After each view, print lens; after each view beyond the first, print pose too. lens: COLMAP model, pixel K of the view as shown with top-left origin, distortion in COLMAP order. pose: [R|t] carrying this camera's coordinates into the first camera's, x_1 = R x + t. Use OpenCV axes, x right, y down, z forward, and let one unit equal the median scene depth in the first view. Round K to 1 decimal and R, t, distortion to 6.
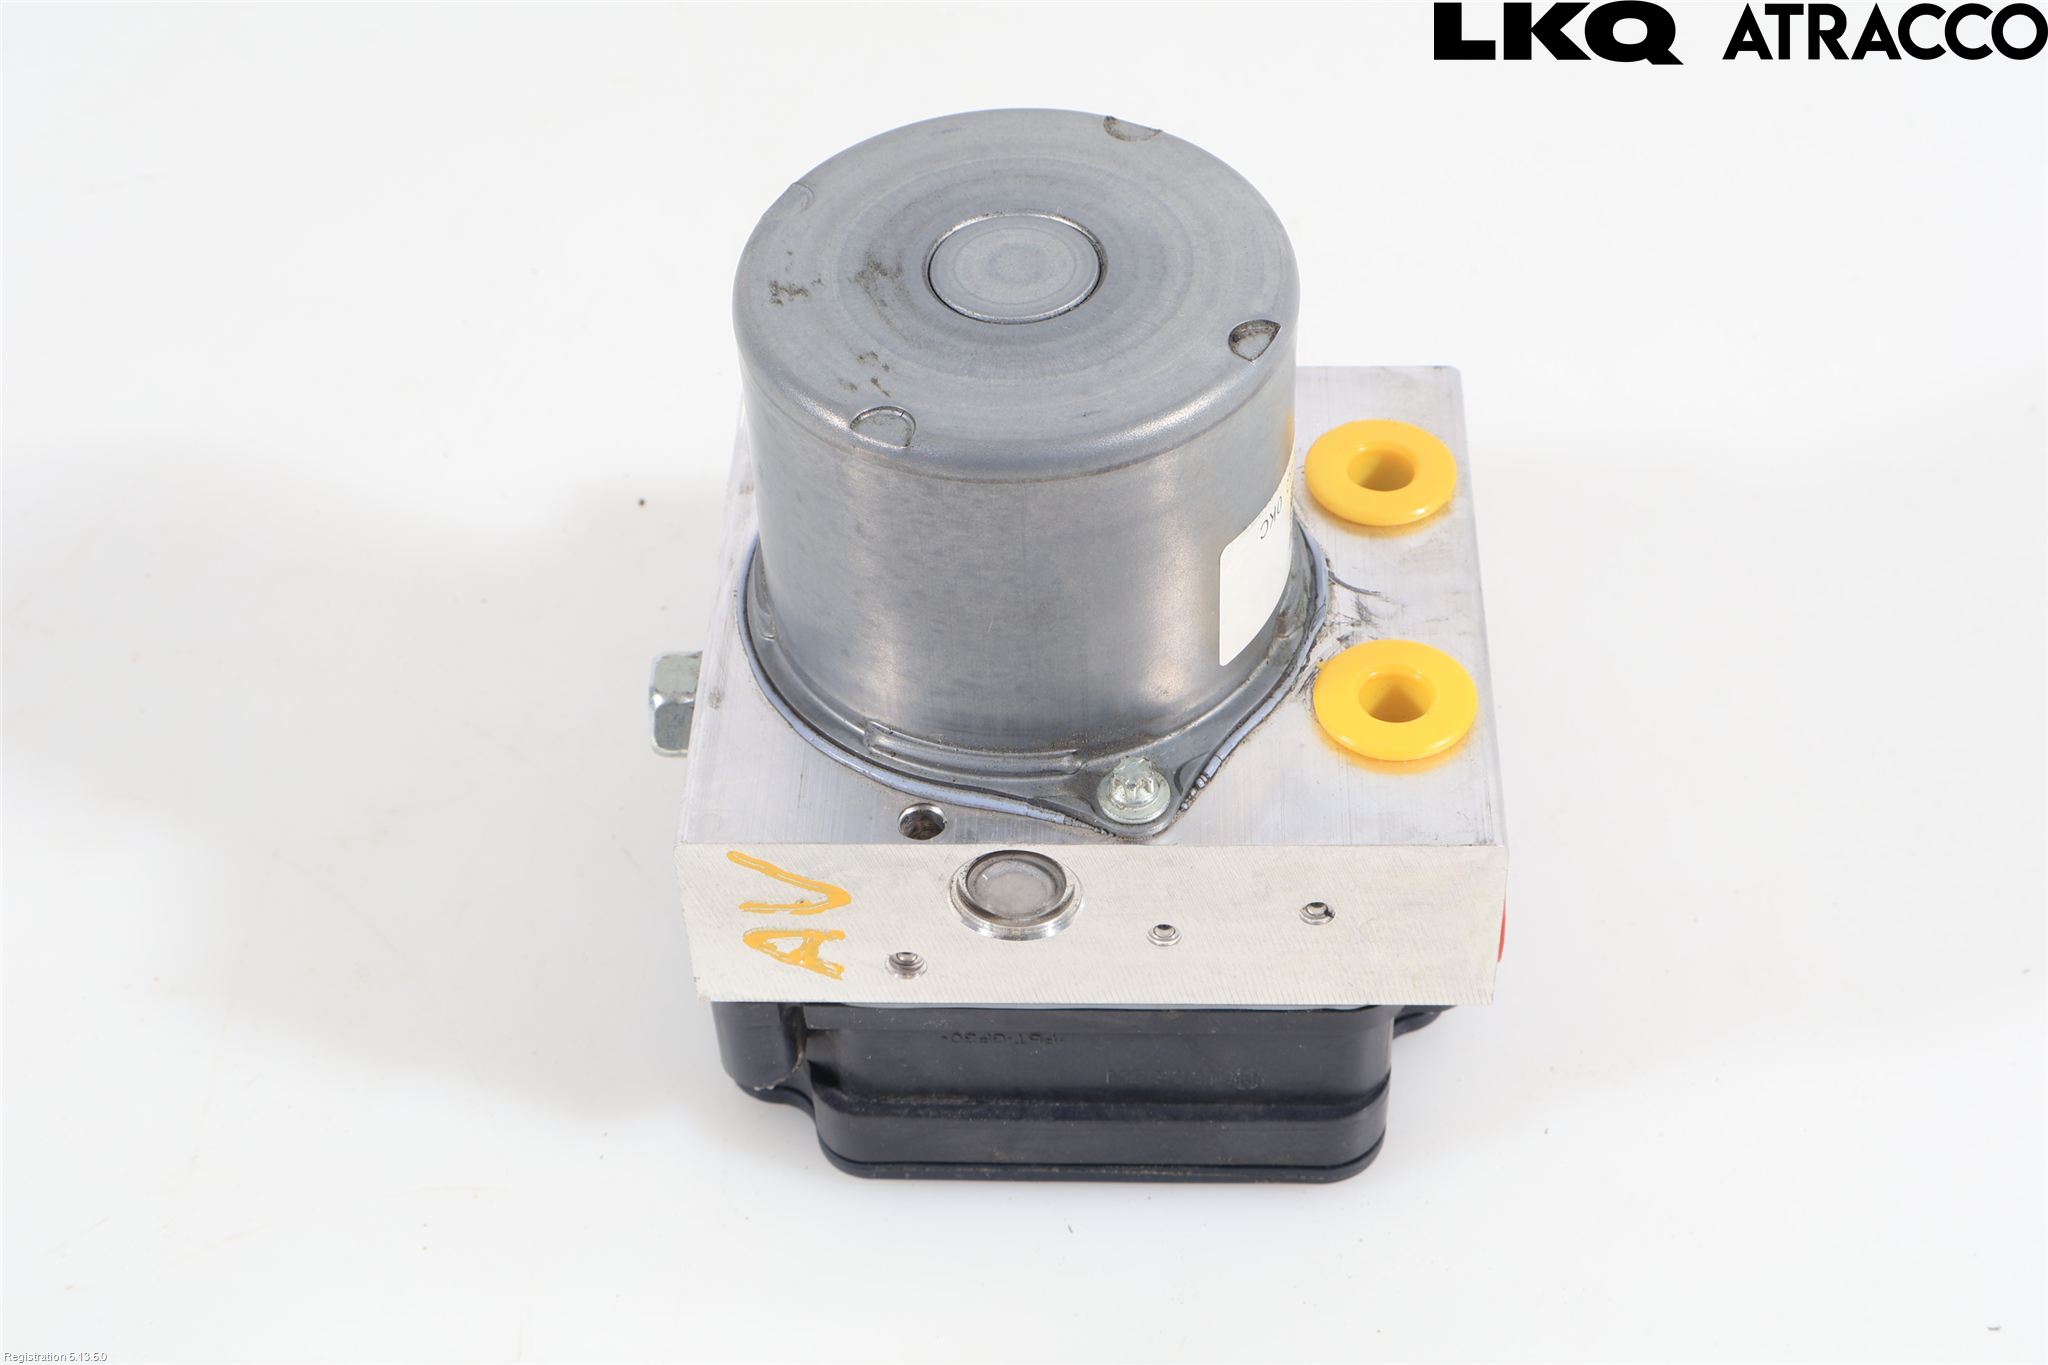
lens RADIAL K [[3159.0, 0, 1027.0], [0, 3159.0, 685.7], [0, 0, 1]] dist [0.044493, 0.000000]
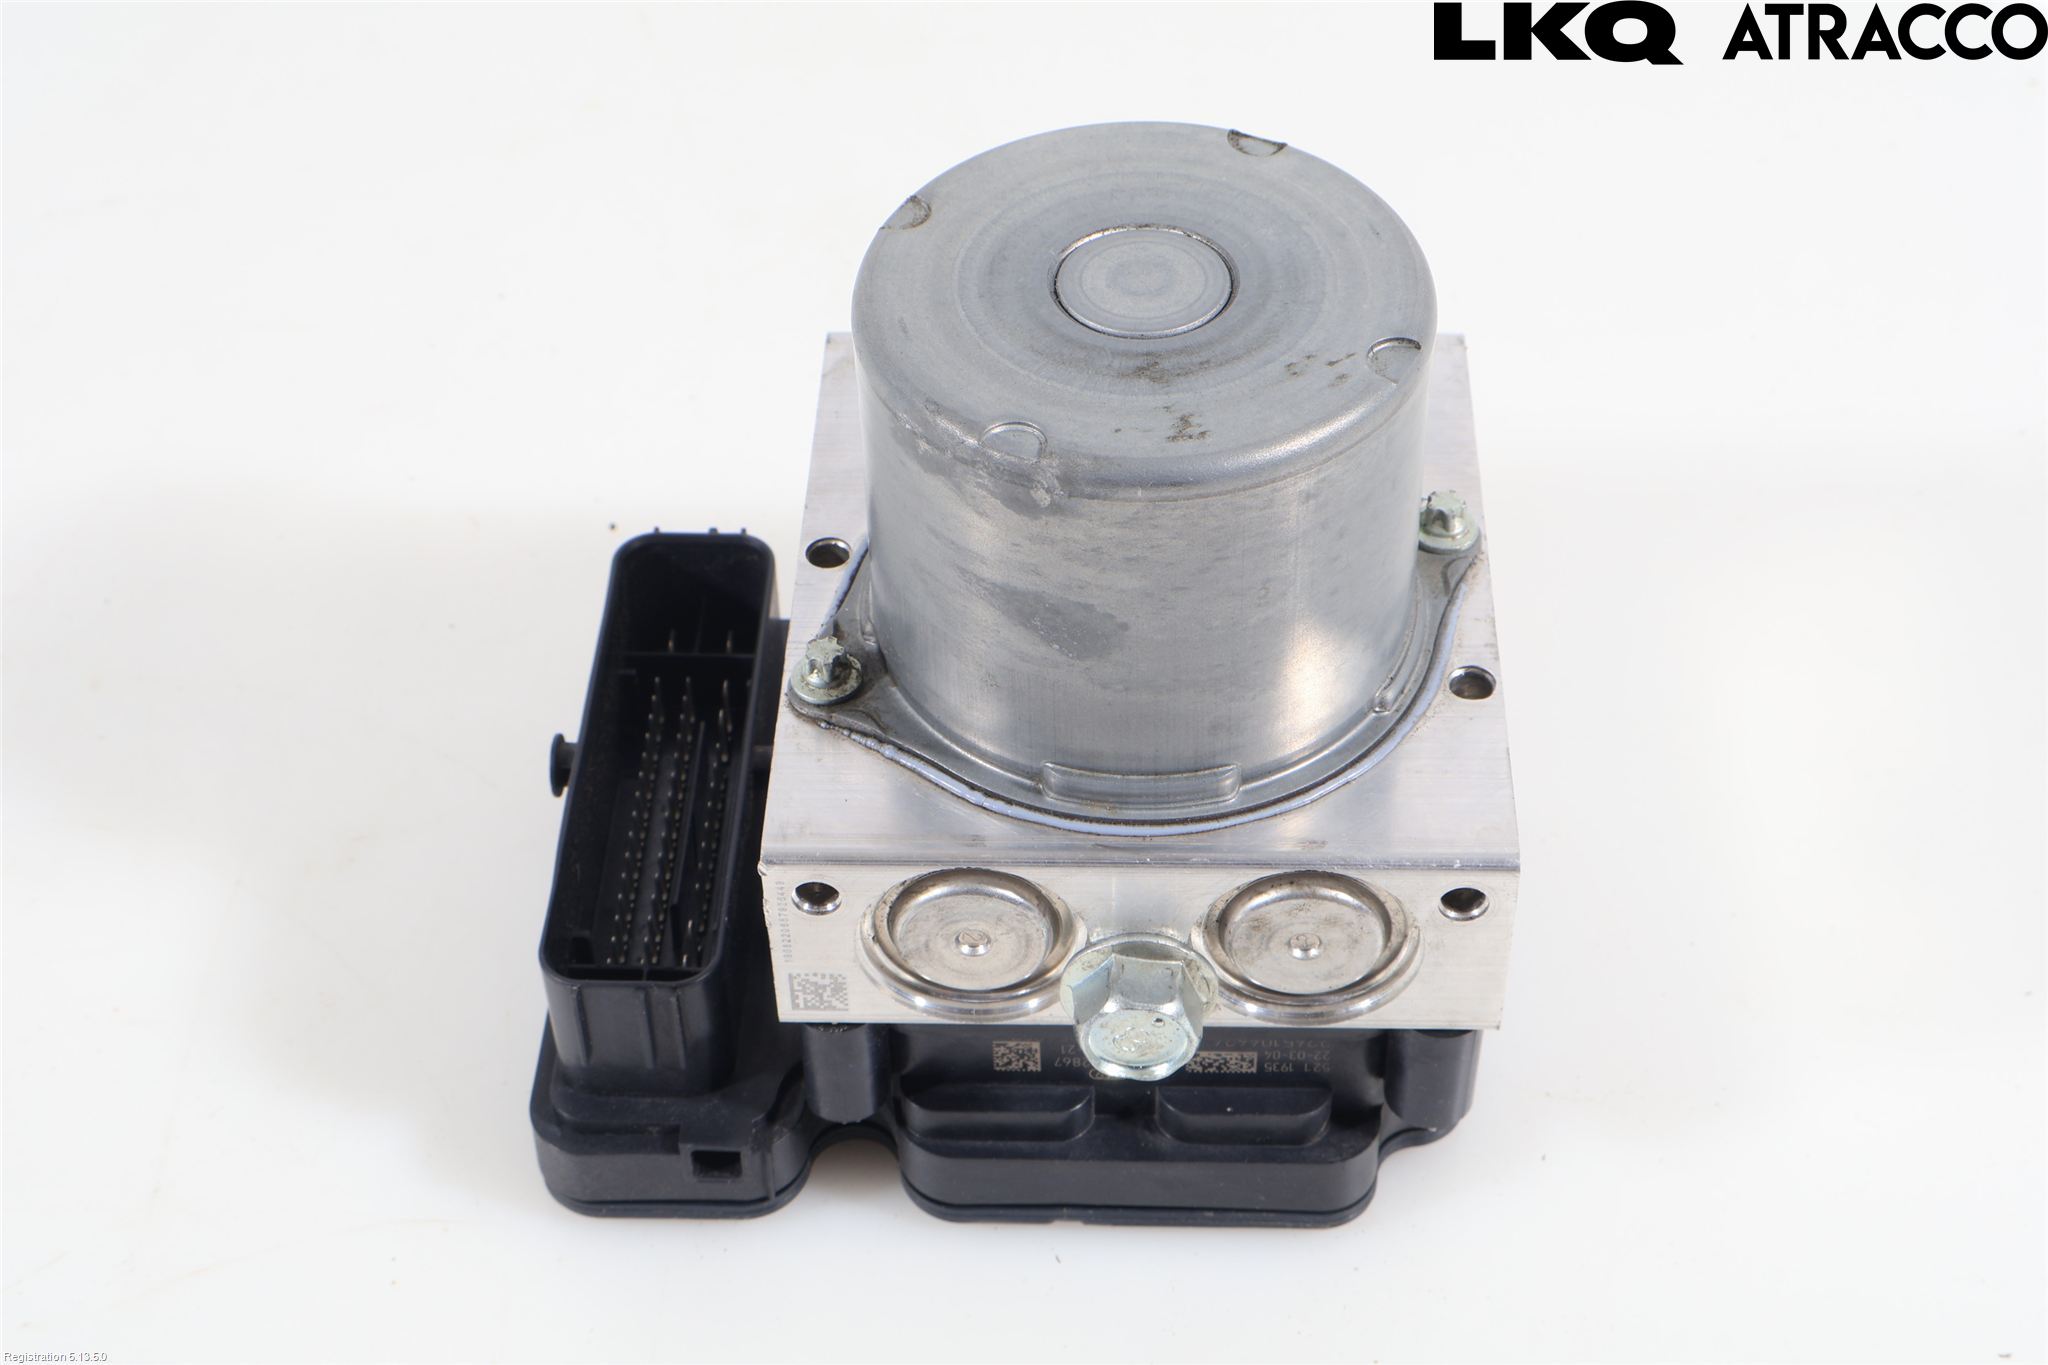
lens RADIAL K [[3159.0, 0, 1022.7], [0, 3159.0, 666.4], [0, 0, 1]] dist [0.044493, 0.000000]
pose [[0.002012, -0.669865, 0.742480, -0.803718], [0.728298, 0.509774, 0.457944, -0.543603], [-0.685257, 0.539825, 0.488887, 0.615343]]
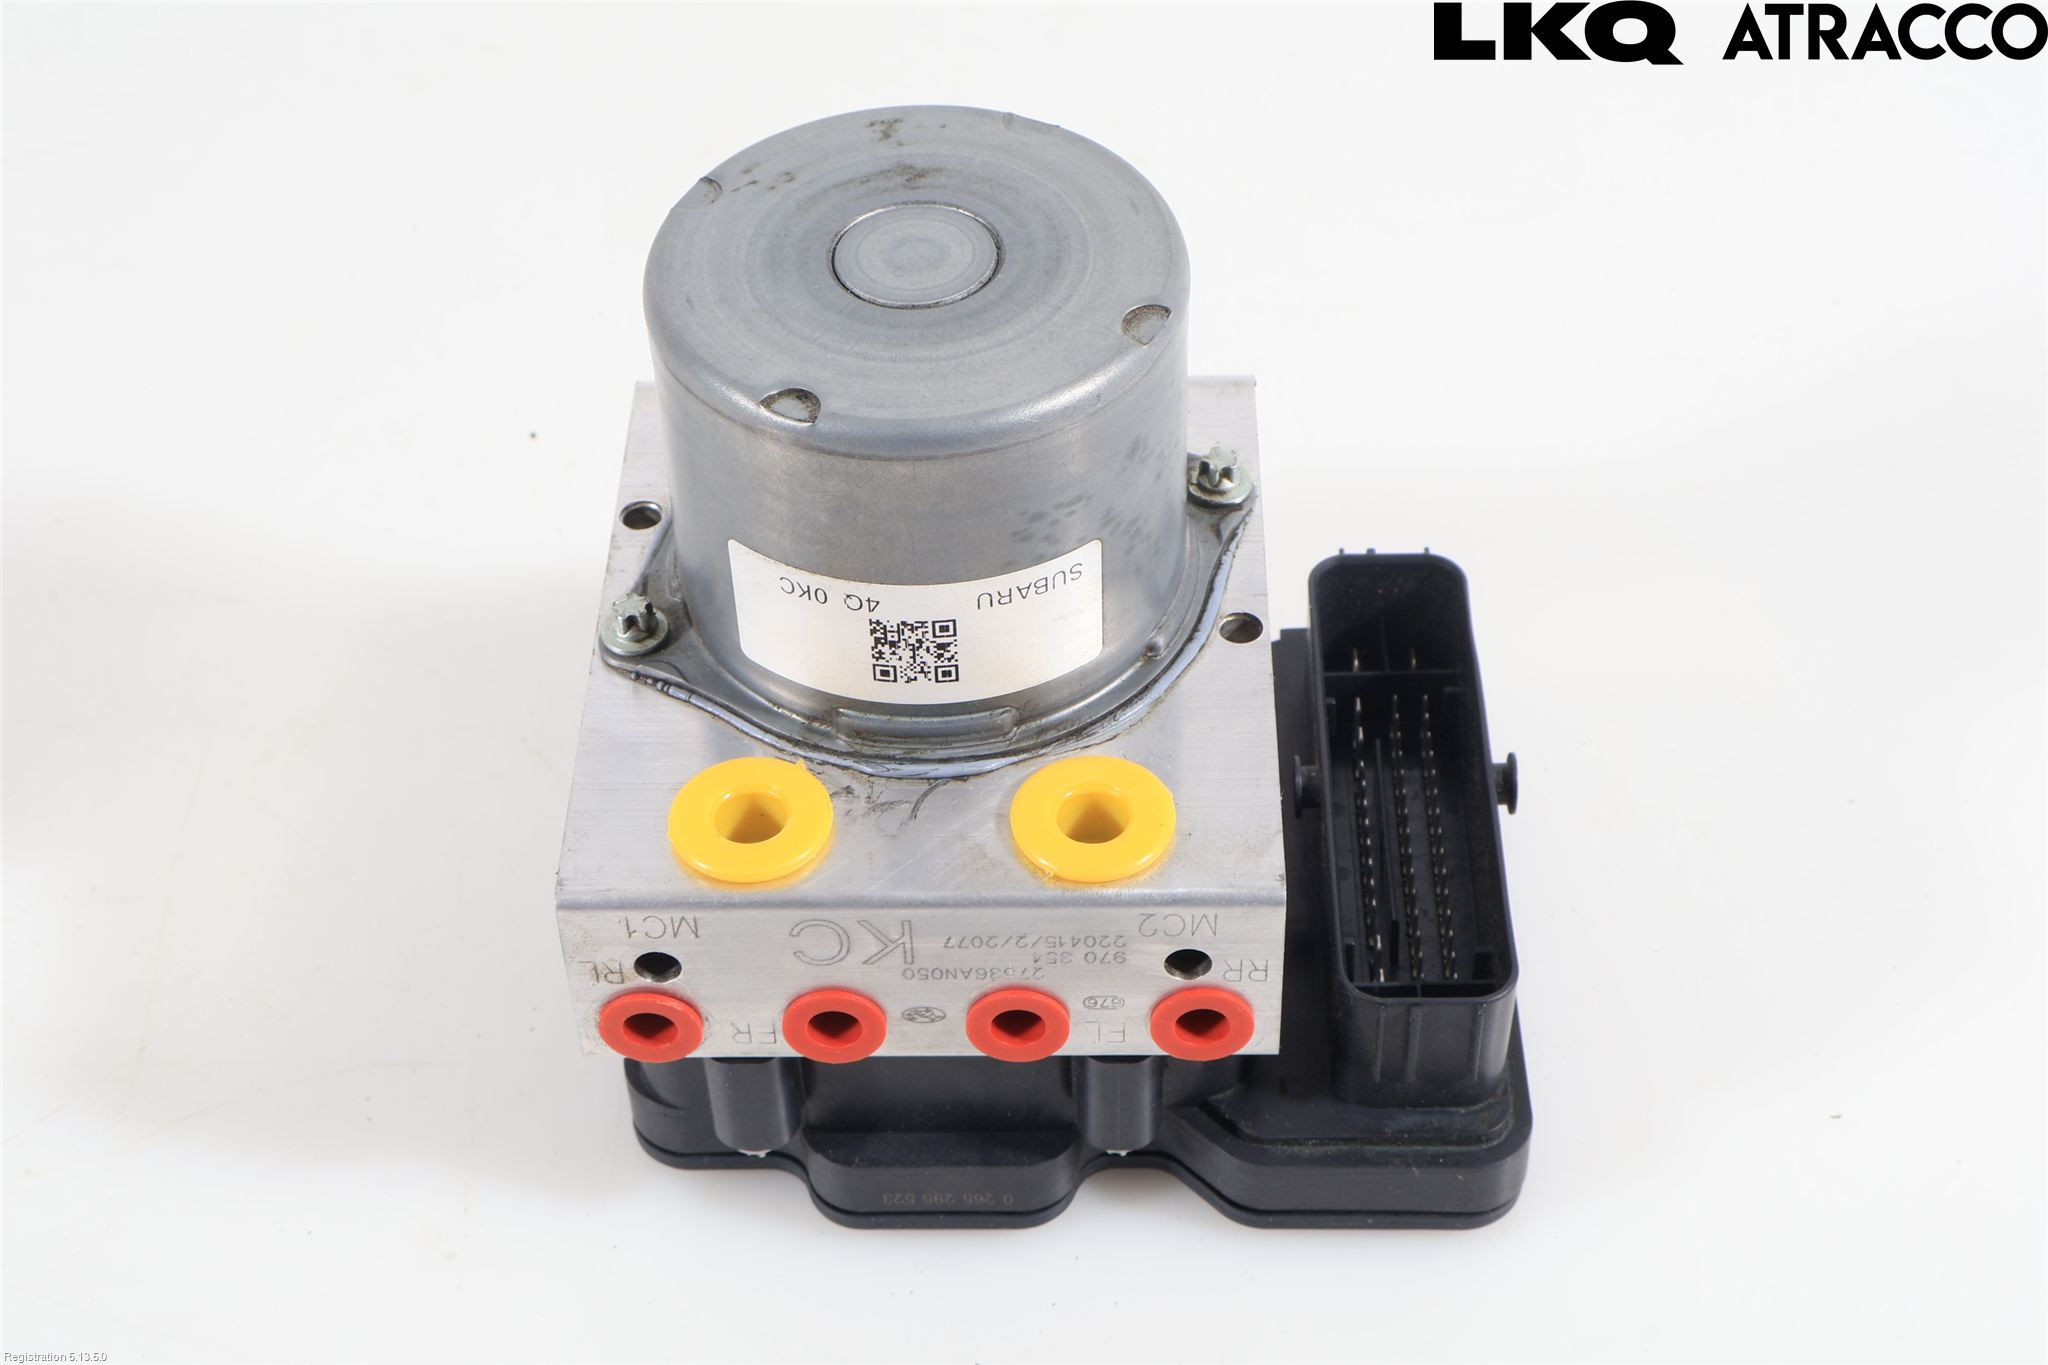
lens RADIAL K [[3159.0, 0, 1027.3], [0, 3159.0, 695.1], [0, 0, 1]] dist [0.044493, 0.000000]
pose [[0.021418, 0.728452, -0.684762, 0.813255], [-0.698328, 0.501043, 0.511169, -0.616647], [0.715458, 0.467240, 0.519430, 0.554857]]
